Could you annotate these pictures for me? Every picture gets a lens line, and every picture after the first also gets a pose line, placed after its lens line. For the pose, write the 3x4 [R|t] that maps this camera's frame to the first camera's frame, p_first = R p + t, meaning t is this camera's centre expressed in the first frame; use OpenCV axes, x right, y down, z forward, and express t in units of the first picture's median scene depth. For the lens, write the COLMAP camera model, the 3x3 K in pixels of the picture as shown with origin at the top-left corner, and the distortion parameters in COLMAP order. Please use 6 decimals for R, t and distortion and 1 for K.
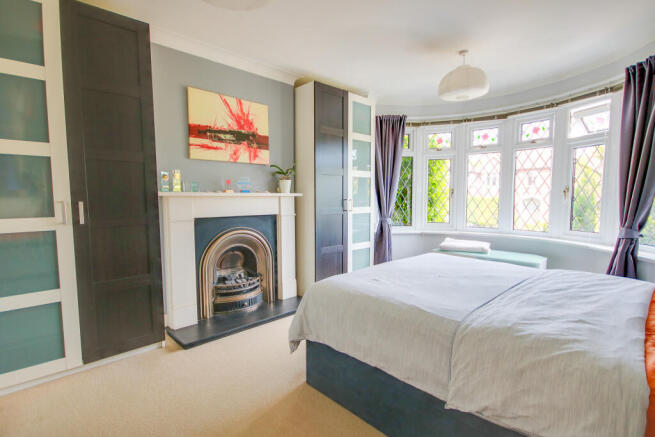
lens RADIAL K [[312.5, 0, 329.1], [0, 312.5, 222.6], [0, 0, 1]] dist [0.000631, -0.000109]
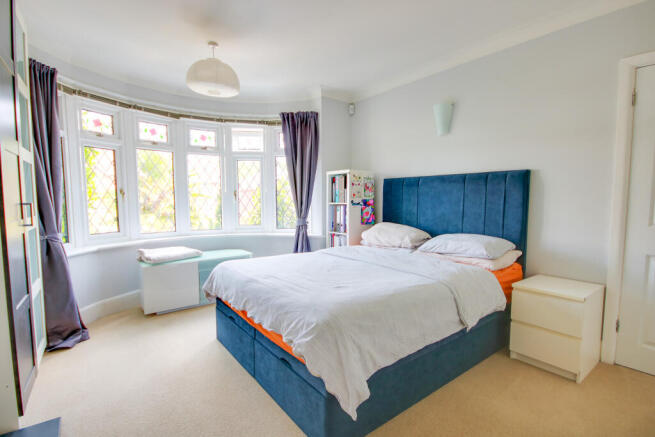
lens RADIAL K [[312.5, 0, 329.1], [0, 312.5, 222.6], [0, 0, 1]] dist [0.000631, -0.000109]
pose [[0.127559, -0.074924, 0.988997, -0.433362], [0.080633, 0.994625, 0.064951, -0.041211], [-0.988548, 0.071460, 0.132915, 0.500072]]
